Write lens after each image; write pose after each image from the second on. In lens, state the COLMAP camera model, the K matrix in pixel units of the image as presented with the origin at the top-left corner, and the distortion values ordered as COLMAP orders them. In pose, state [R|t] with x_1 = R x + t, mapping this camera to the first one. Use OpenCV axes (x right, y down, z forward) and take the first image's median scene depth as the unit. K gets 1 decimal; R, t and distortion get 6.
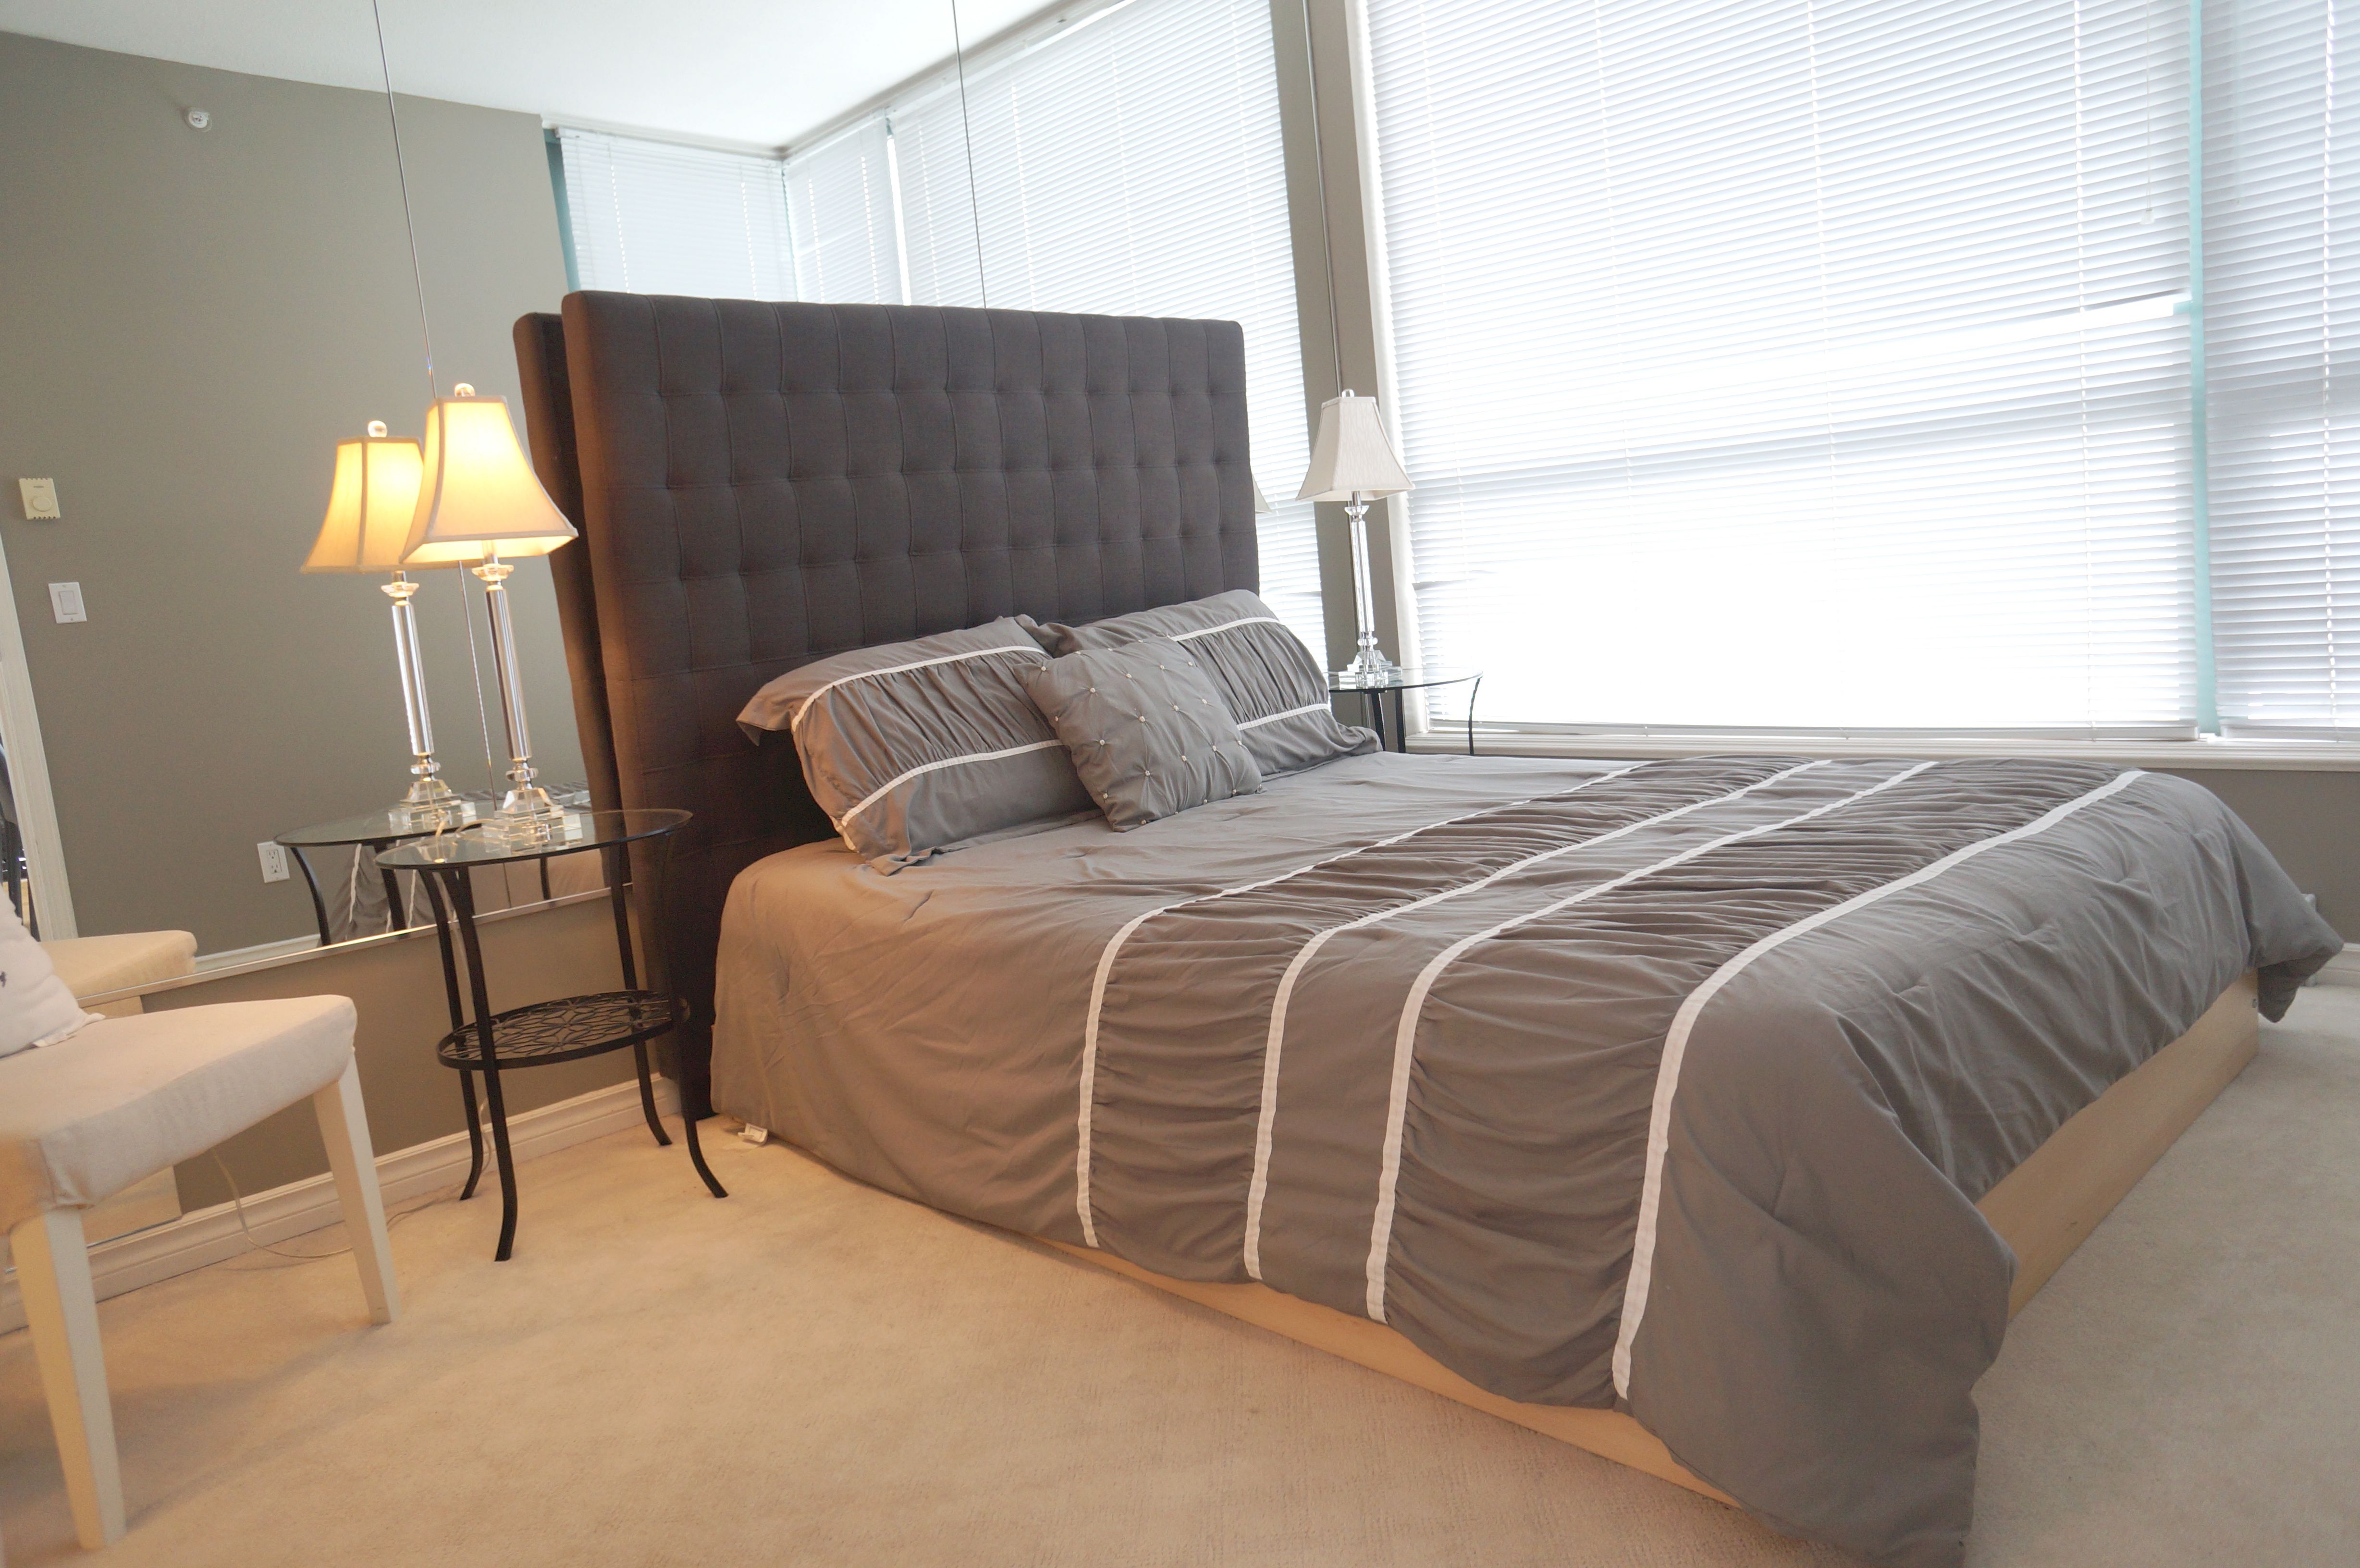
lens RADIAL K [[1618.6, 0, 1182.8], [0, 1618.6, 790.6], [0, 0, 1]] dist [-0.053163, 0.067450]
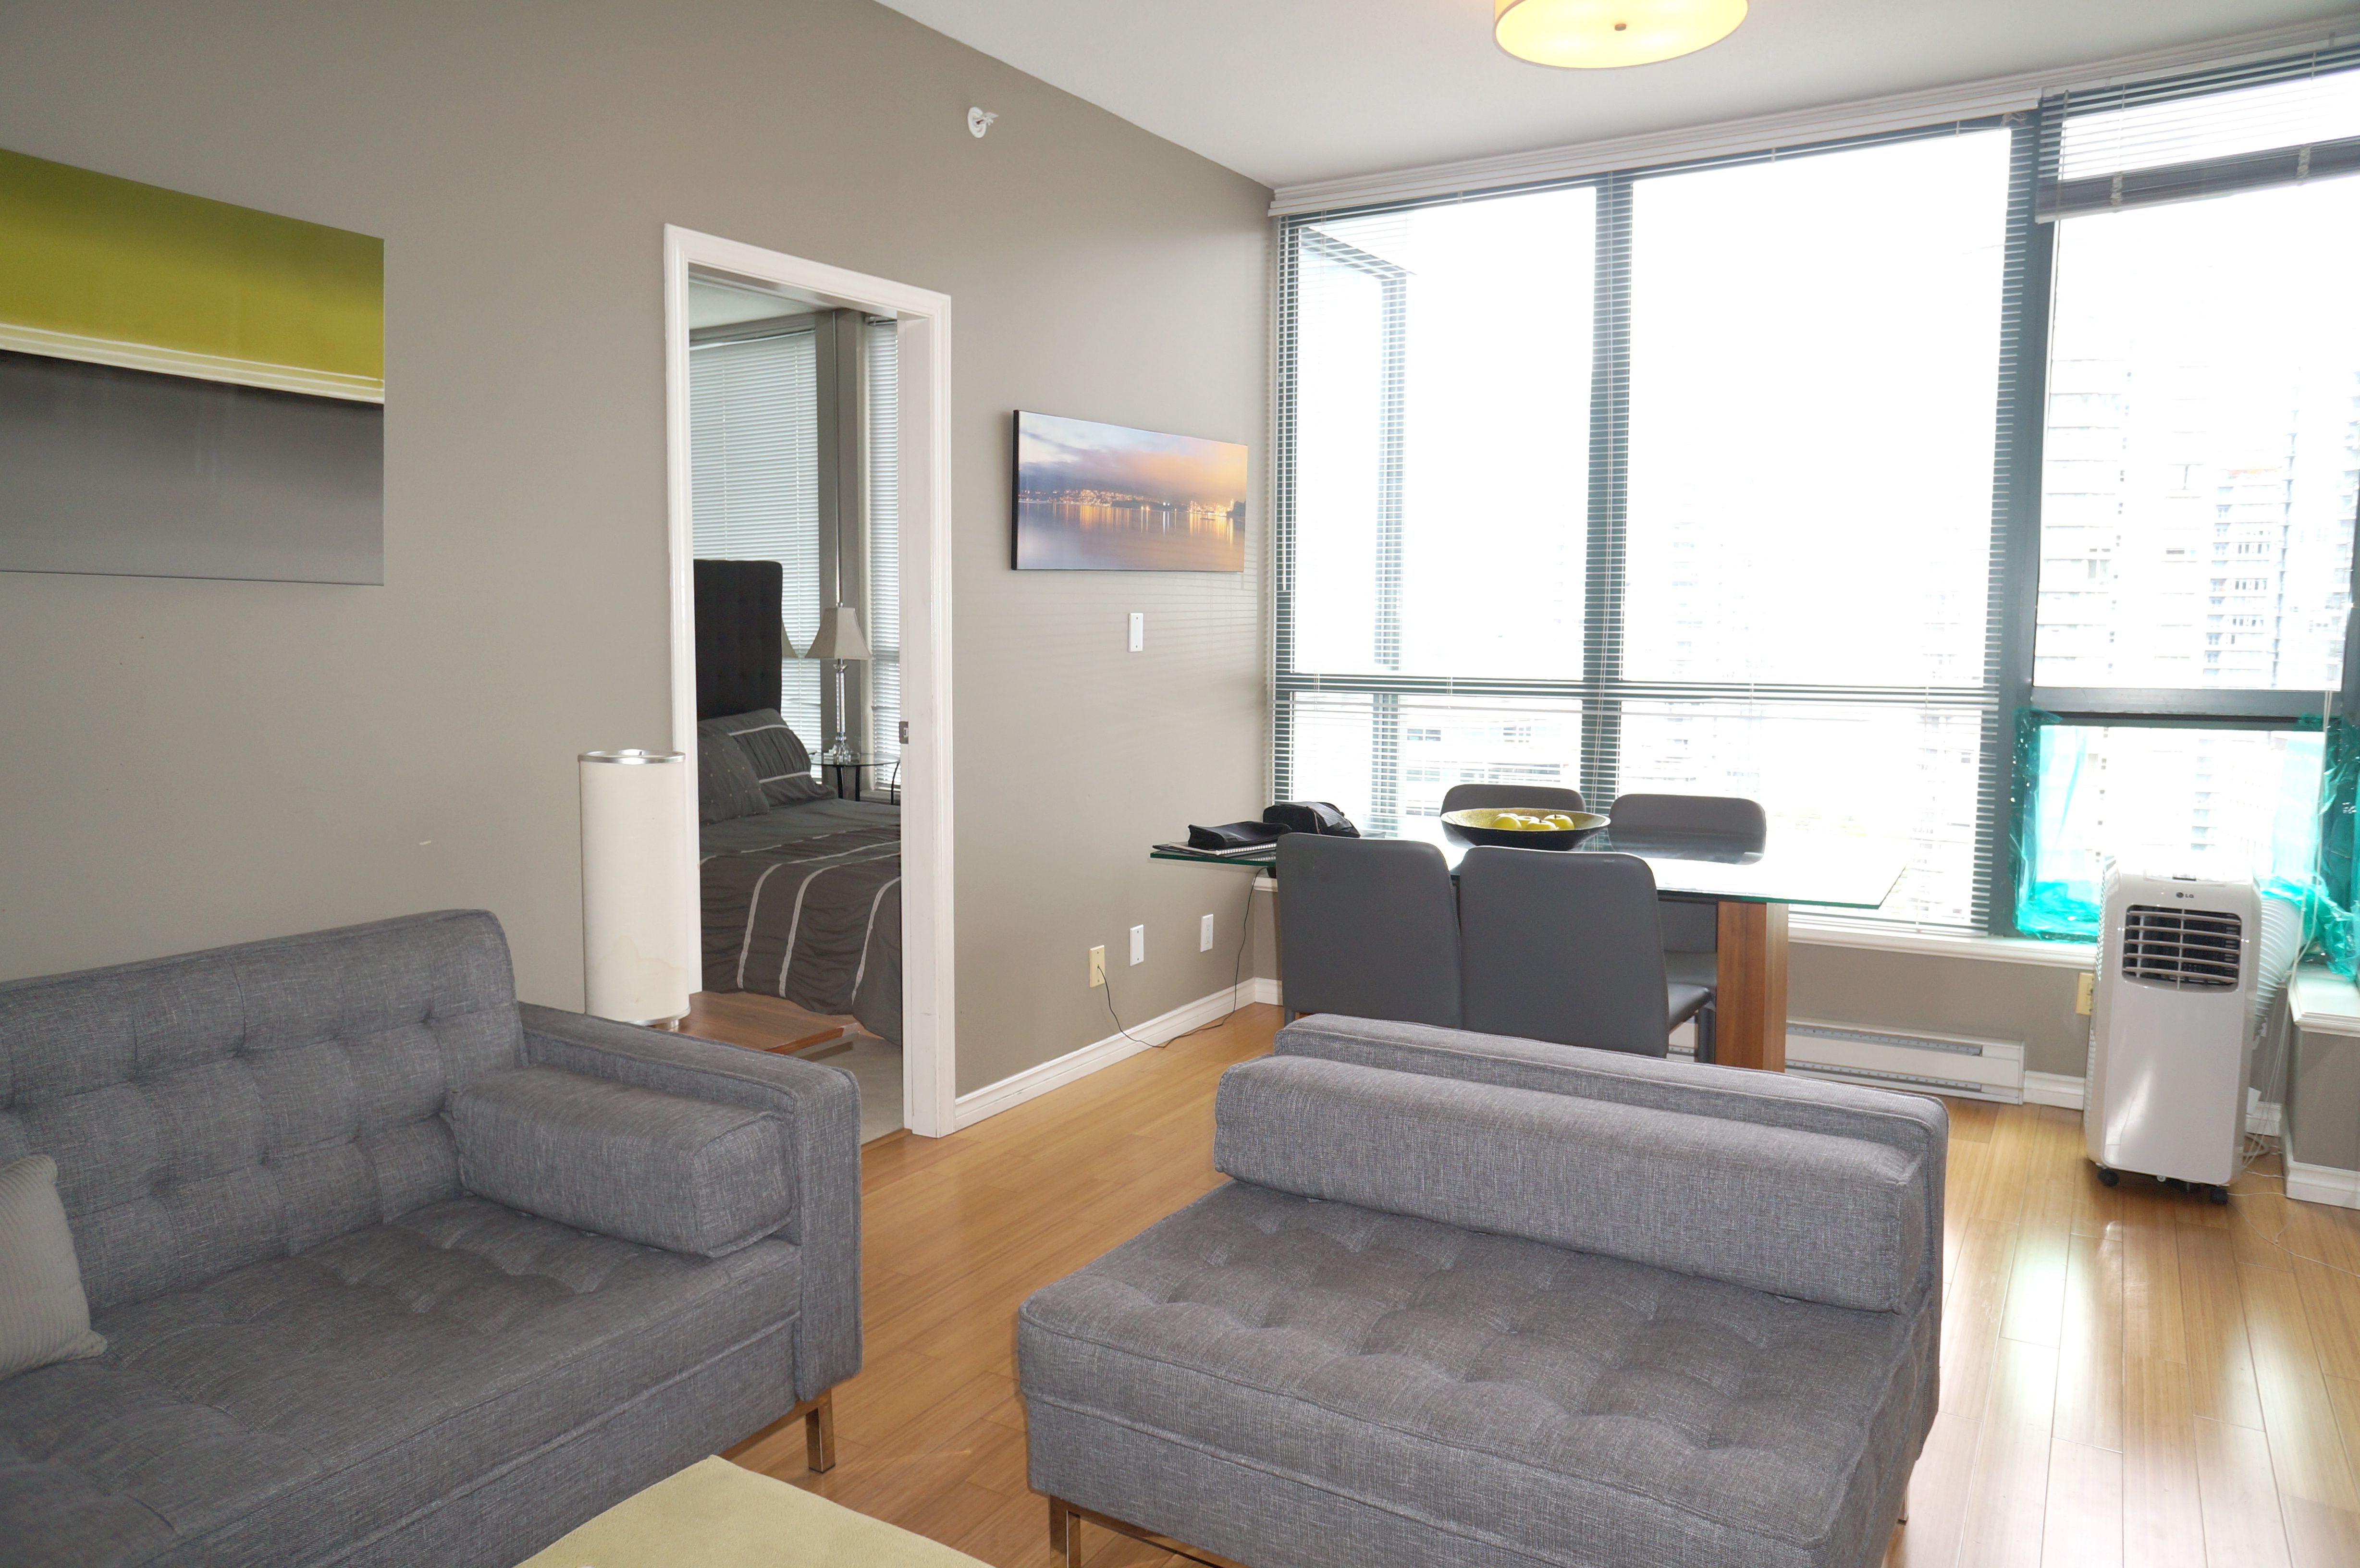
lens RADIAL K [[1618.6, 0, 1195.1], [0, 1618.6, 770.4], [0, 0, 1]] dist [-0.053163, 0.067450]
pose [[0.959866, 0.073760, 0.270587, 0.008721], [-0.062604, 0.996803, -0.049646, 0.010273], [-0.273383, 0.030713, 0.961415, -0.912266]]
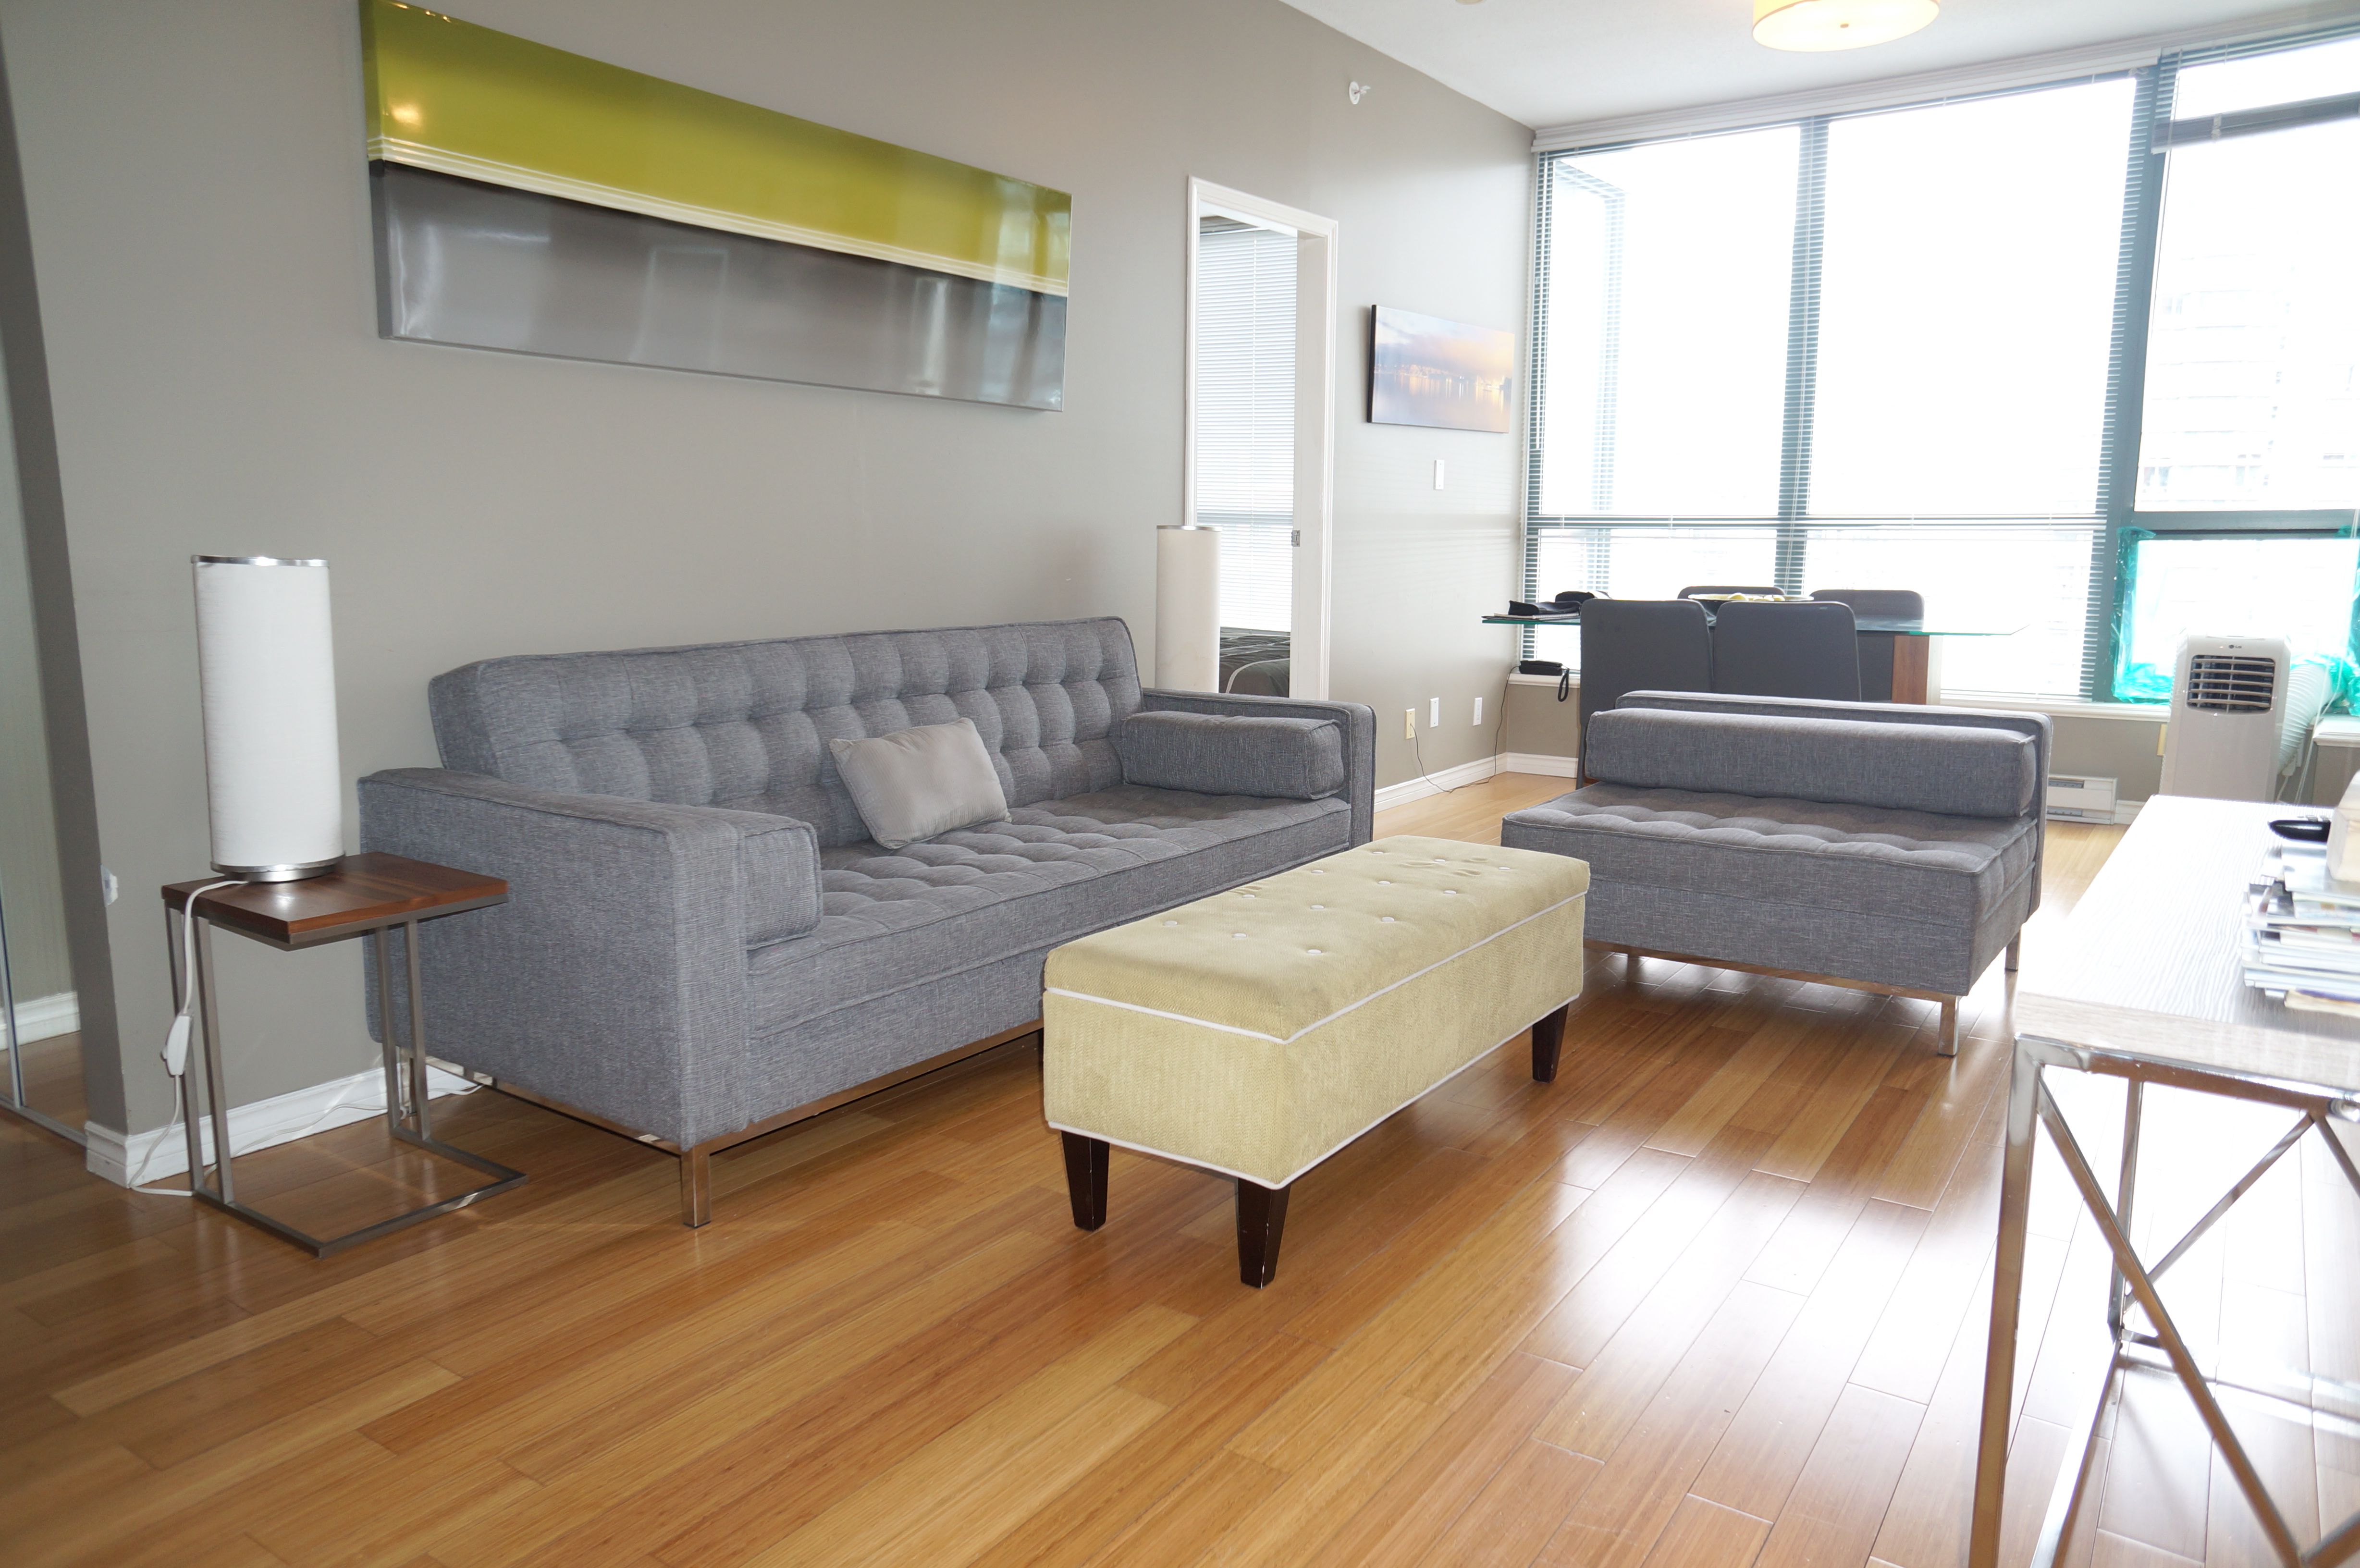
lens RADIAL K [[1618.6, 0, 1187.9], [0, 1618.6, 777.4], [0, 0, 1]] dist [-0.053163, 0.067450]
pose [[0.975328, 0.067298, 0.210252, -0.537746], [-0.071547, 0.997357, 0.012661, 0.274921], [-0.208845, -0.027392, 0.977565, -1.590070]]
